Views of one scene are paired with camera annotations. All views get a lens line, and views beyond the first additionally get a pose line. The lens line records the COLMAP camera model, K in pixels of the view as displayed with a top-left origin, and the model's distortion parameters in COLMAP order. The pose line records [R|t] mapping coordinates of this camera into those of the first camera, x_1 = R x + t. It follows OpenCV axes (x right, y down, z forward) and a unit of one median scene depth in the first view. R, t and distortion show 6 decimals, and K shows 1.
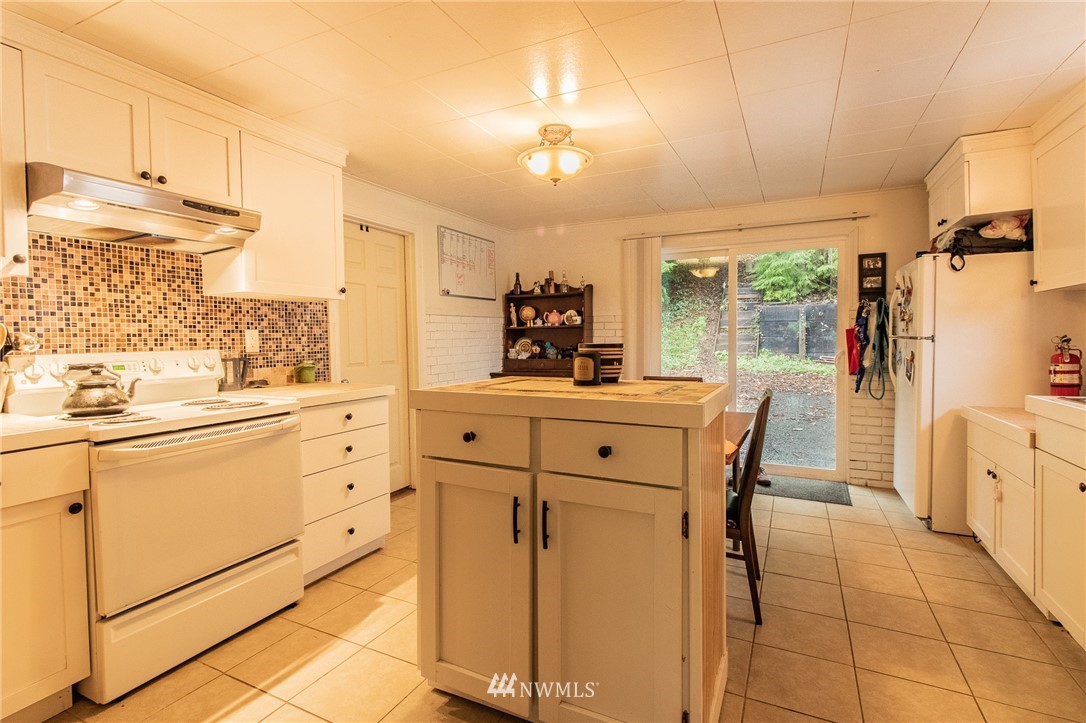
lens RADIAL K [[511.5, 0, 552.3], [0, 511.5, 351.7], [0, 0, 1]] dist [0.003295, 0.000442]
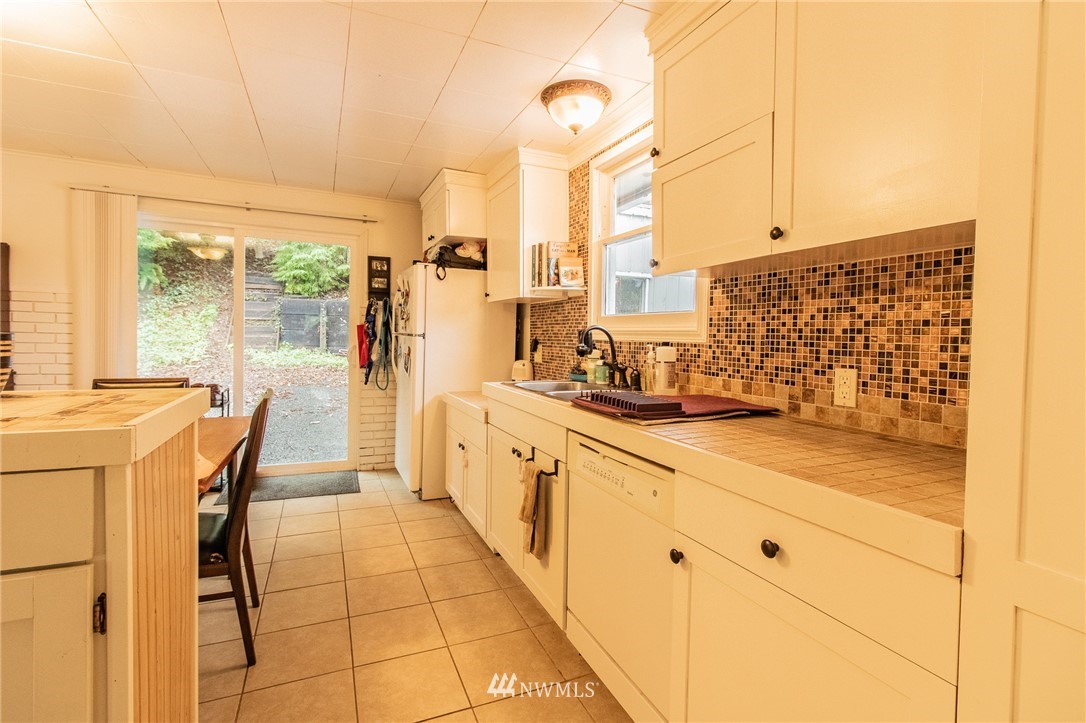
lens RADIAL K [[493.4, 0, 539.5], [0, 493.4, 351.2], [0, 0, 1]] dist [0.002473, 0.000019]
pose [[0.650144, -0.001431, 0.759810, 0.063052], [-0.008376, 0.999924, 0.009050, -0.003103], [-0.759765, -0.012248, 0.650082, 0.073116]]
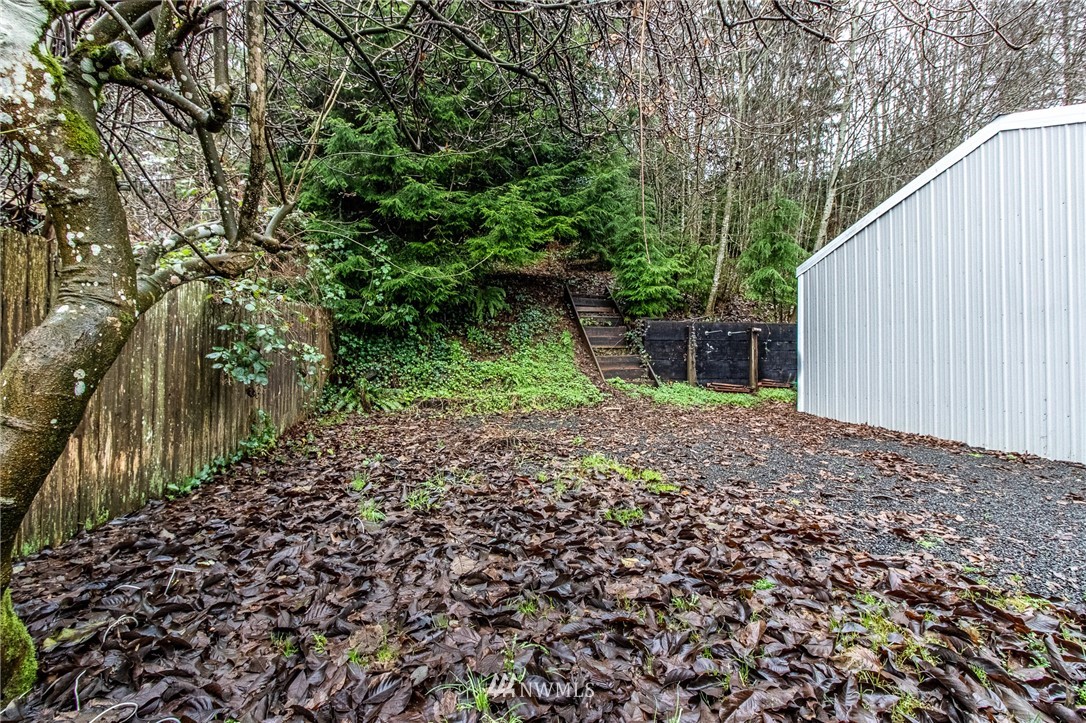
lens RADIAL K [[511.5, 0, 547.2], [0, 511.5, 357.4], [0, 0, 1]] dist [0.003295, 0.000442]
pose [[0.733203, 0.013165, 0.679882, -1.375404], [0.012918, 0.999362, -0.033283, -0.035200], [-0.679887, 0.033186, 0.732566, 2.652222]]
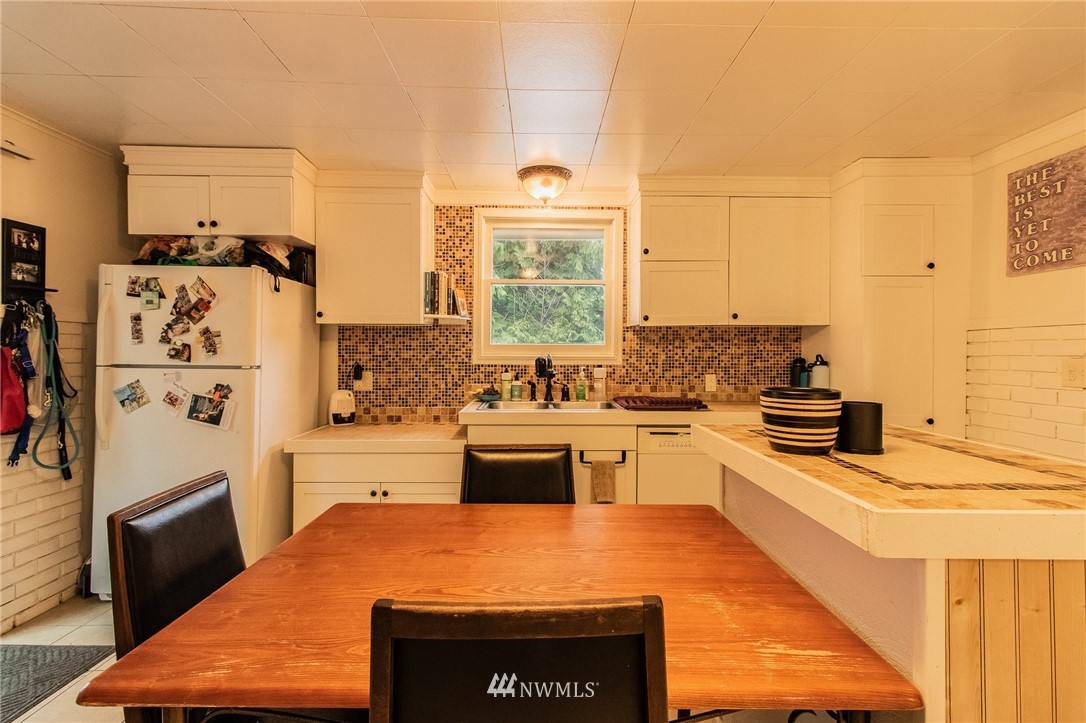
lens RADIAL K [[511.5, 0, 546.5], [0, 511.5, 347.1], [0, 0, 1]] dist [0.003295, 0.000442]
pose [[-0.439320, 0.018769, 0.898135, -0.224138], [0.022614, 0.999696, -0.009830, -0.041323], [-0.898046, 0.015992, -0.439611, 0.983009]]
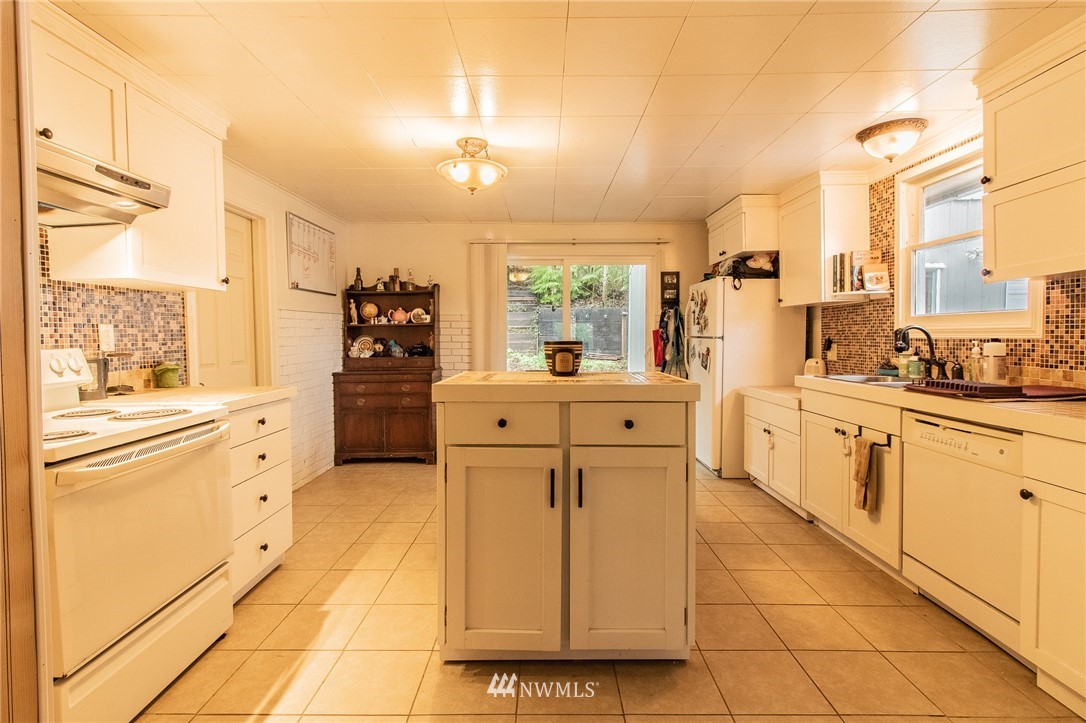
lens RADIAL K [[511.5, 0, 550.3], [0, 511.5, 351.5], [0, 0, 1]] dist [0.003295, 0.000442]
pose [[0.899763, -0.007449, 0.436316, -0.283657], [0.006258, 0.999972, 0.004168, 0.001756], [-0.436334, -0.001020, 0.899784, -0.034948]]
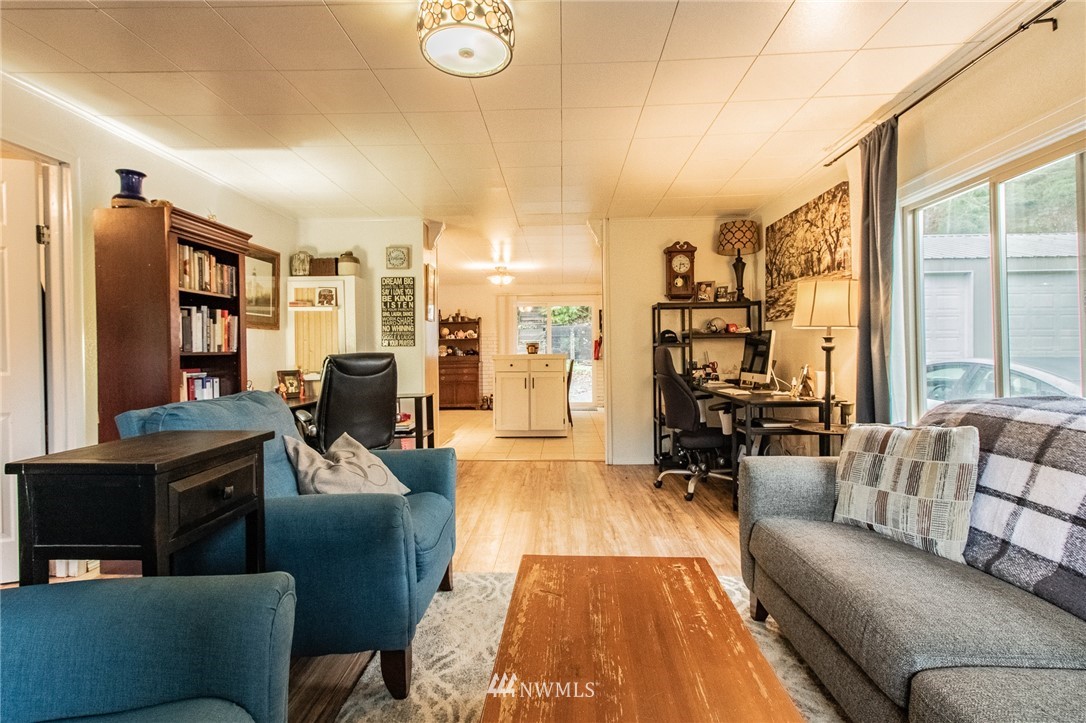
lens RADIAL K [[511.5, 0, 545.1], [0, 511.5, 359.2], [0, 0, 1]] dist [0.003295, 0.000442]
pose [[0.917213, -0.005046, 0.398364, -0.791030], [0.010129, 0.999892, -0.010656, 0.083930], [-0.398267, 0.013808, 0.917165, -1.466630]]
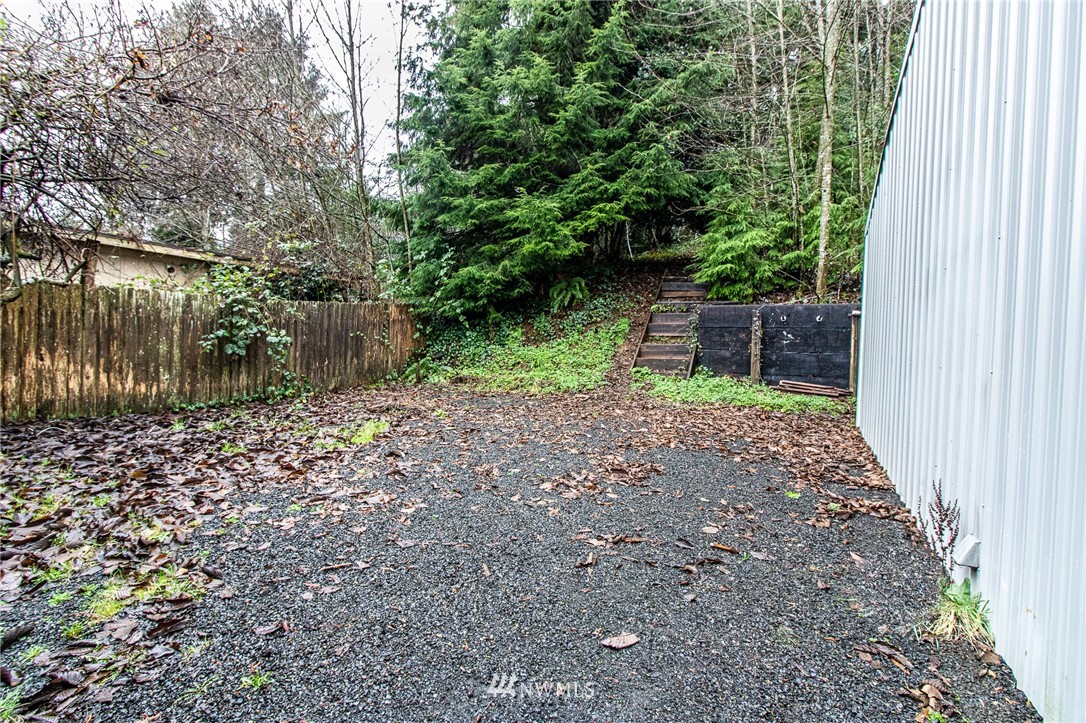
lens RADIAL K [[511.5, 0, 542.5], [0, 511.5, 352.6], [0, 0, 1]] dist [0.003295, 0.000442]
pose [[0.999405, 0.033238, 0.009256, 0.971292], [-0.033139, 0.999394, -0.010660, -0.051131], [-0.009605, 0.010346, 0.999900, 1.564289]]
